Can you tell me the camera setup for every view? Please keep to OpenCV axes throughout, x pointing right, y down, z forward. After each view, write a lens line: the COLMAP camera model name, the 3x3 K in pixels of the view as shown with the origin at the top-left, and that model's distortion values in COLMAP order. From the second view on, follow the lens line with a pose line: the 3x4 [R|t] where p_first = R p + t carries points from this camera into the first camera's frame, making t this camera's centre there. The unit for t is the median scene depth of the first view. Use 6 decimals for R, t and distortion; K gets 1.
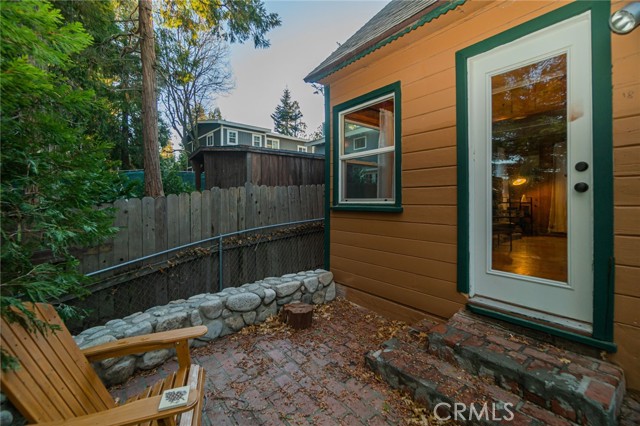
lens RADIAL K [[279.5, 0, 318.5], [0, 279.5, 208.1], [0, 0, 1]] dist [-0.000708, -0.000032]
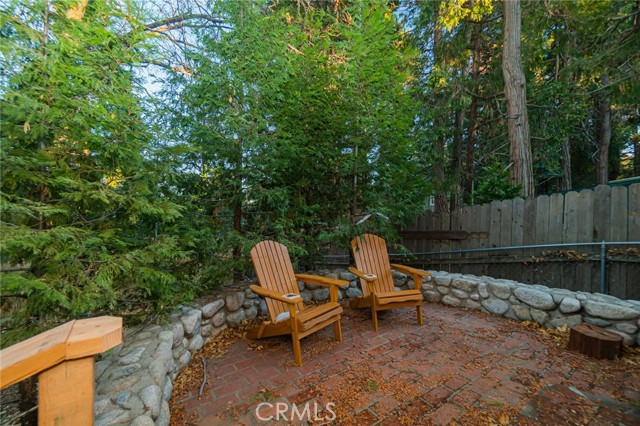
lens RADIAL K [[279.5, 0, 318.5], [0, 279.5, 208.1], [0, 0, 1]] dist [-0.000708, -0.000032]
pose [[-0.040734, 0.003467, -0.999164, 0.650583], [-0.040936, 0.999149, 0.005136, 0.032200], [0.998331, 0.041111, -0.040557, 0.209124]]
